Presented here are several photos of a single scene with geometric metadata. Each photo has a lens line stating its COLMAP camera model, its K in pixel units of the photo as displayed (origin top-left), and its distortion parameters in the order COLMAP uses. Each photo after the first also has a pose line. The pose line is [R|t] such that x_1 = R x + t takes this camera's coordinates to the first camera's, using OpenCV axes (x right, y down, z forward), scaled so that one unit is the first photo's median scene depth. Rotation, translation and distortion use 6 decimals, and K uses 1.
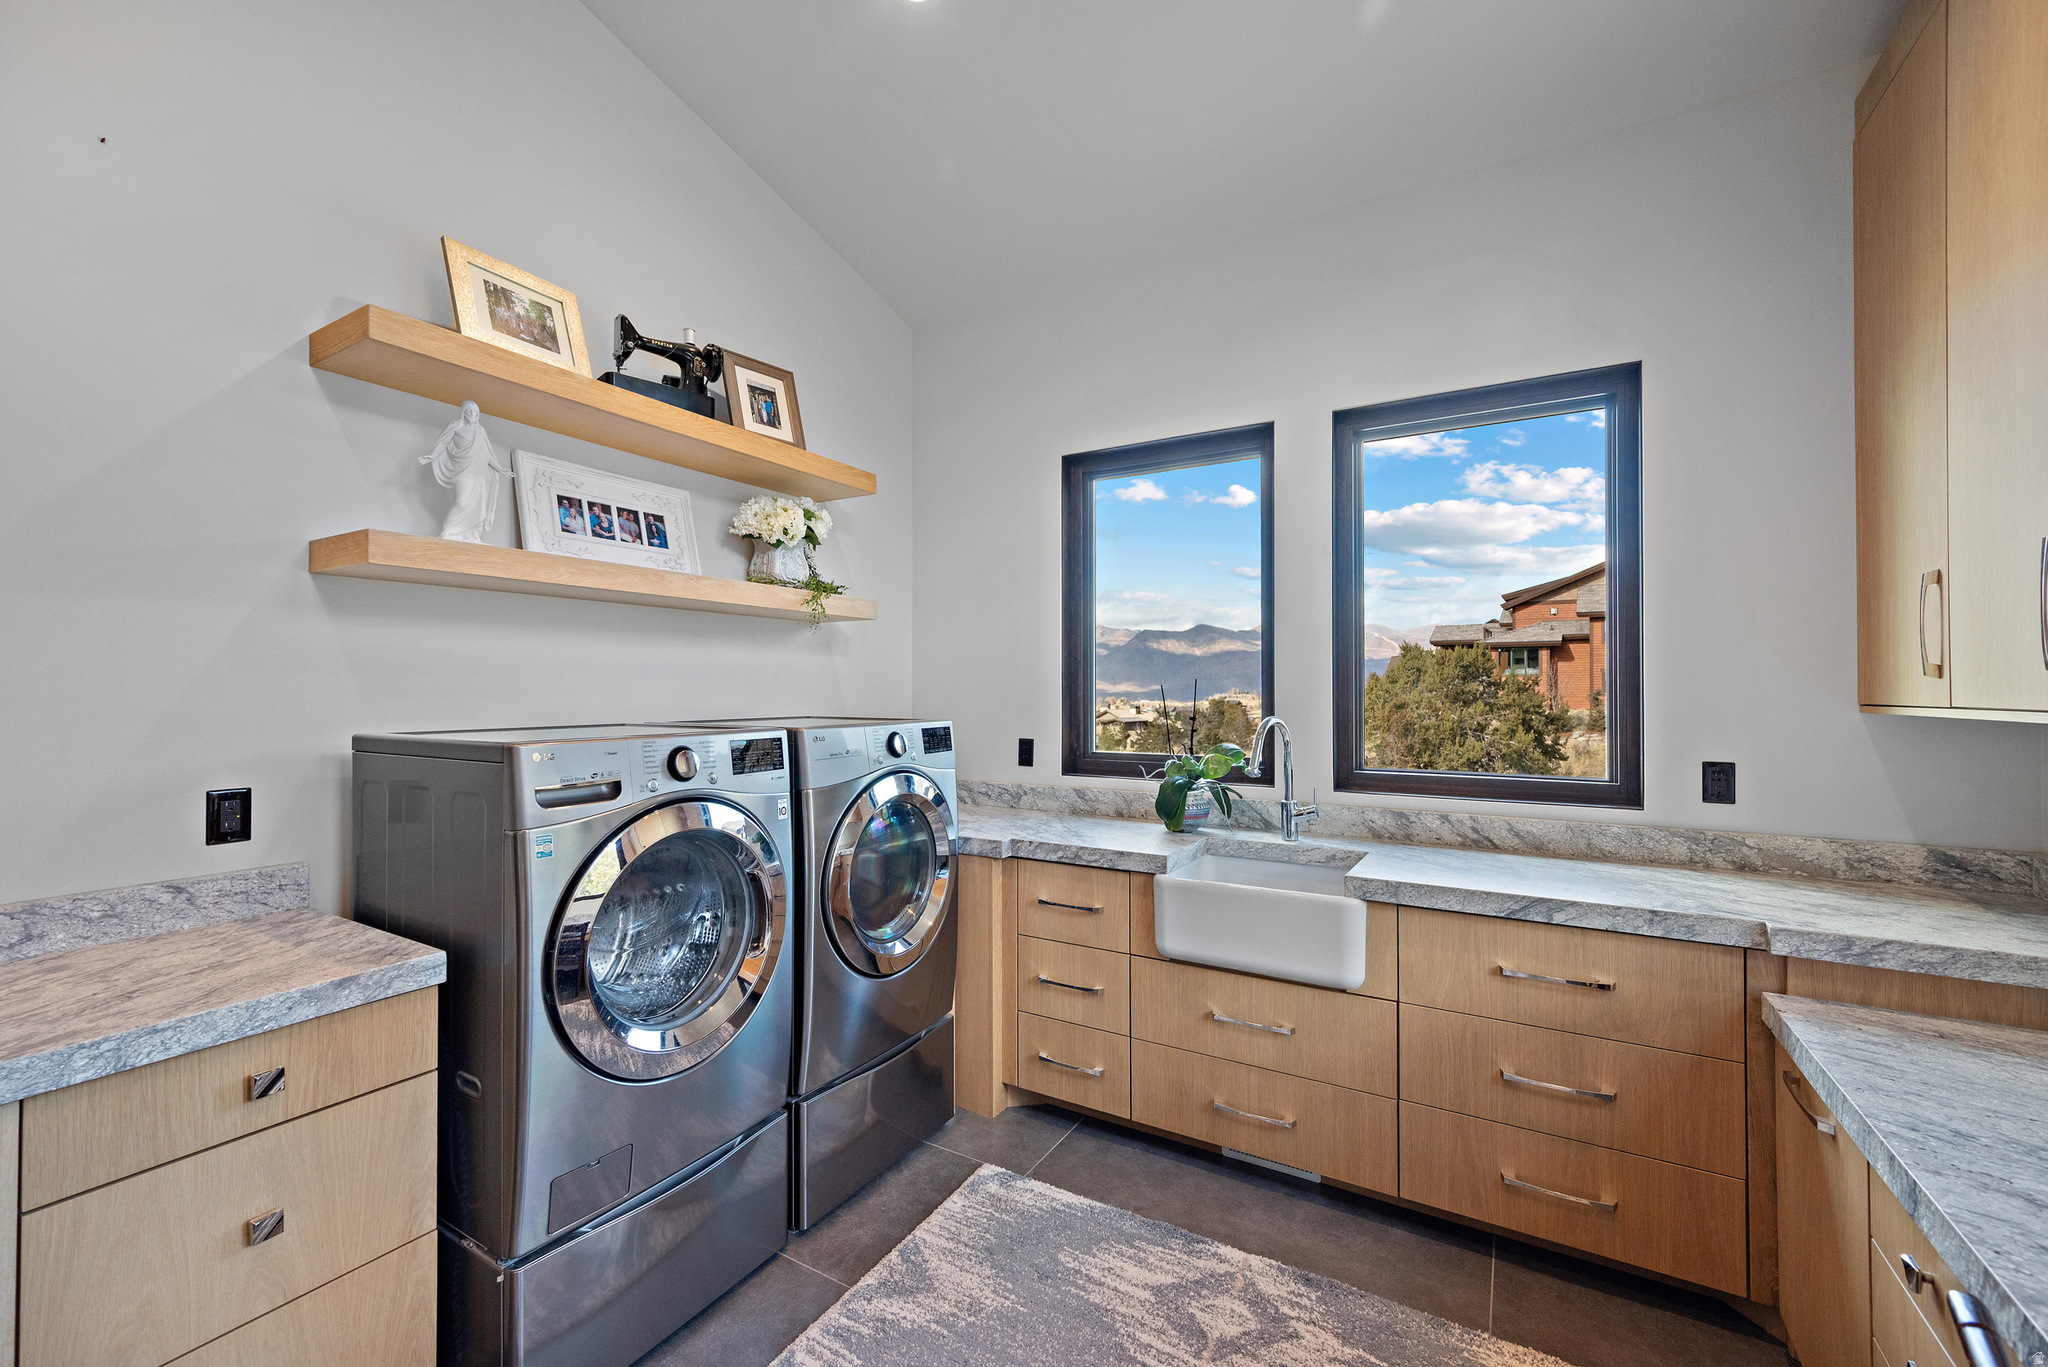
lens RADIAL K [[828.7, 0, 1025.8], [0, 828.7, 685.7], [0, 0, 1]] dist [0.000312, -0.000090]
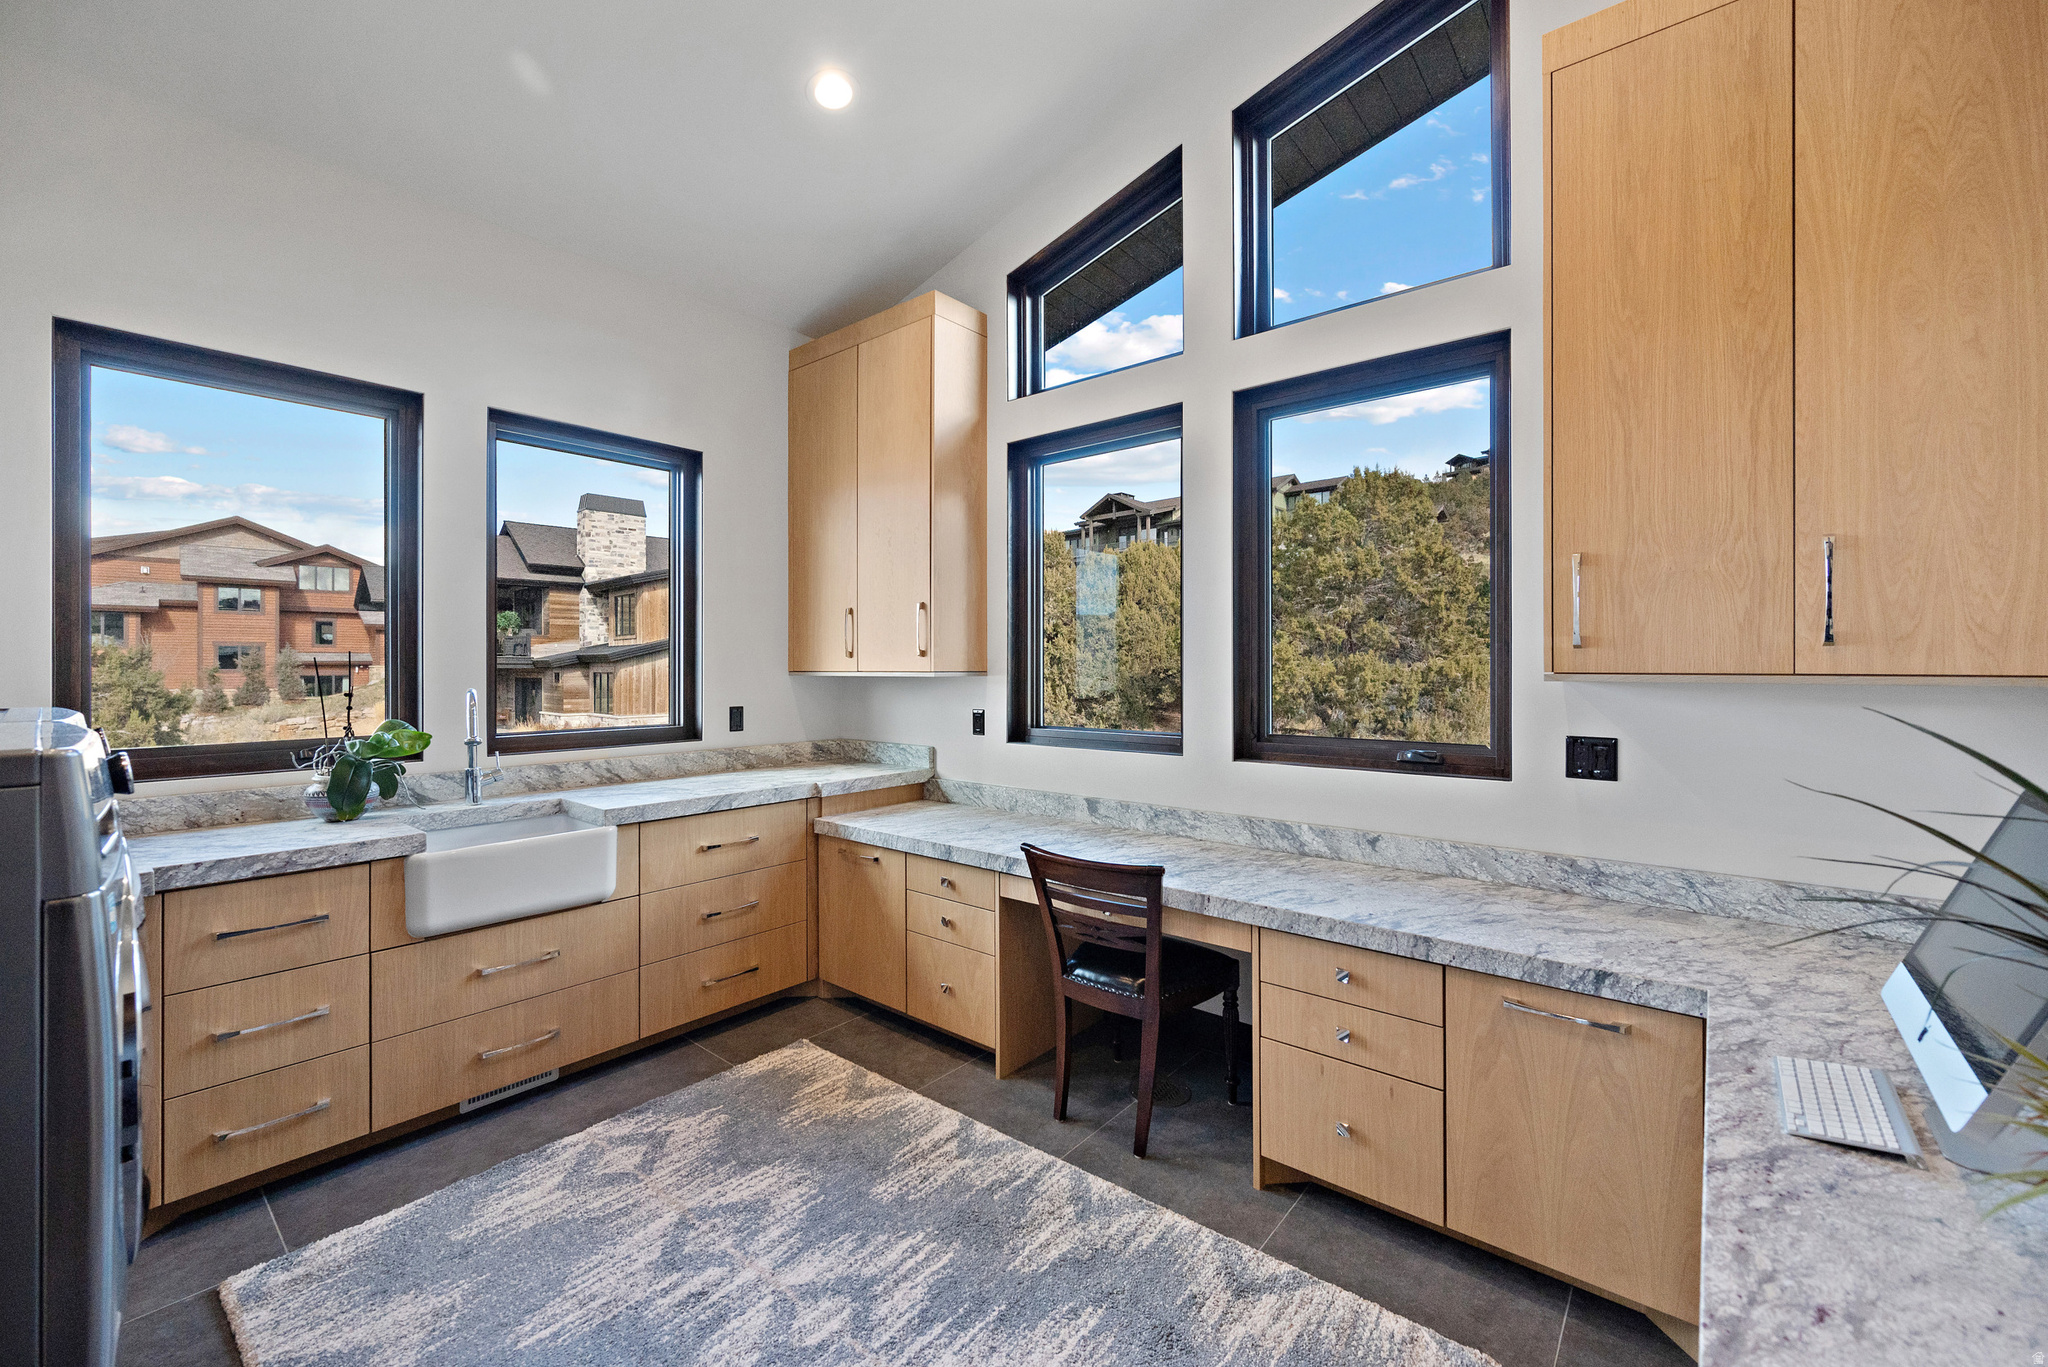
lens RADIAL K [[828.7, 0, 1029.5], [0, 828.7, 668.8], [0, 0, 1]] dist [0.000312, -0.000090]
pose [[0.151392, -0.004843, 0.988462, -0.704358], [-0.003713, 0.999978, 0.005468, 0.004060], [-0.988467, -0.004498, 0.151371, 0.153797]]
